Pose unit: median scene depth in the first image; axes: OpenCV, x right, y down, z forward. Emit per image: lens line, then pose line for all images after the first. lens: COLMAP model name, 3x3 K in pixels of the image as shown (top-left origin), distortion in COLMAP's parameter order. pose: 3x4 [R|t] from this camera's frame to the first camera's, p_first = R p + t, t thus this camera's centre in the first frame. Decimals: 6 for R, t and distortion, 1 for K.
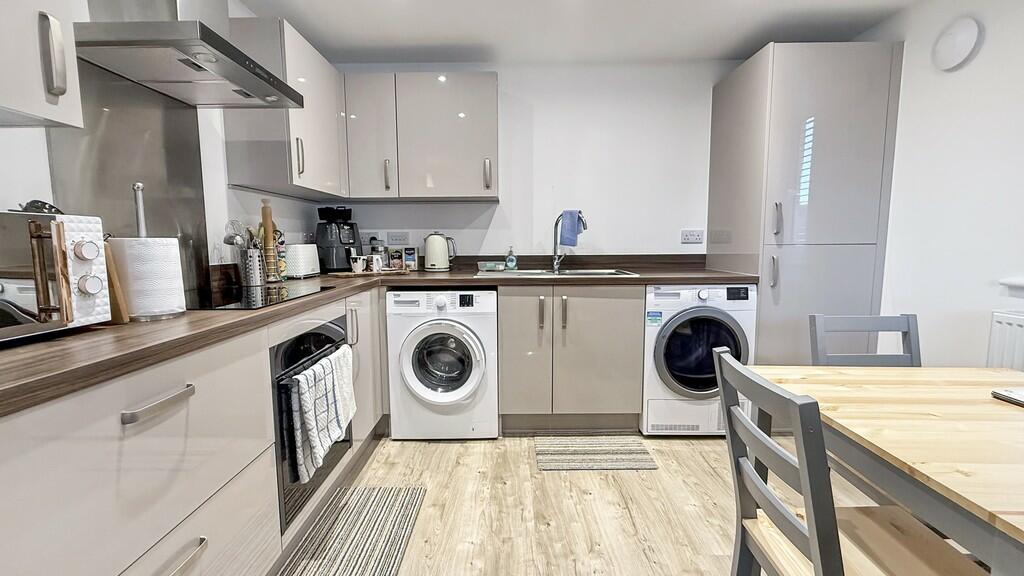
lens RADIAL K [[419.1, 0, 503.1], [0, 419.1, 285.5], [0, 0, 1]] dist [-0.000537, -0.000008]
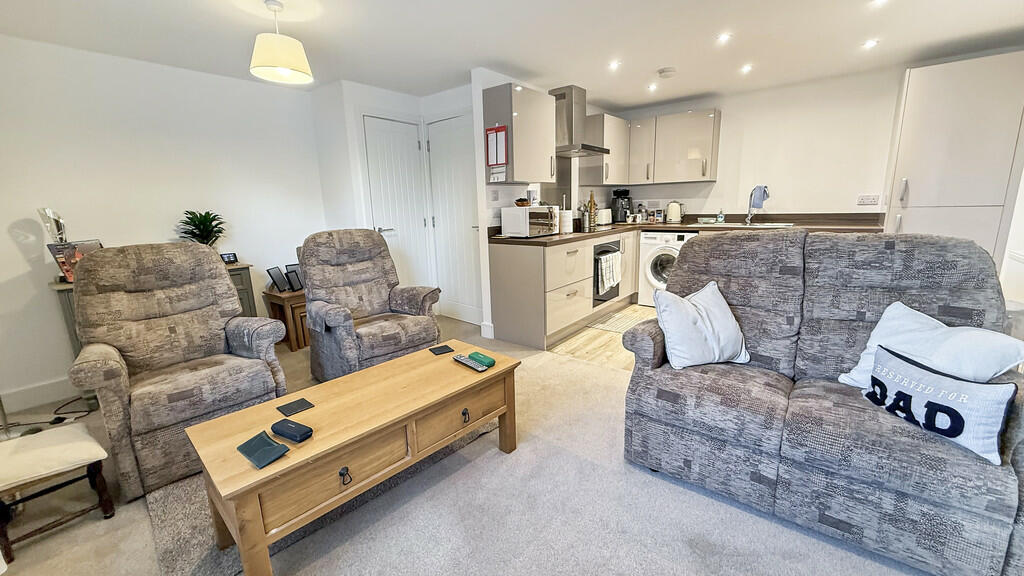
lens RADIAL K [[419.1, 0, 503.1], [0, 419.1, 285.5], [0, 0, 1]] dist [-0.000537, -0.000008]
pose [[0.782347, 0.103807, -0.614131, 0.463302], [-0.038647, 0.992204, 0.118480, 0.054252], [0.621643, -0.068958, 0.780260, -1.006780]]
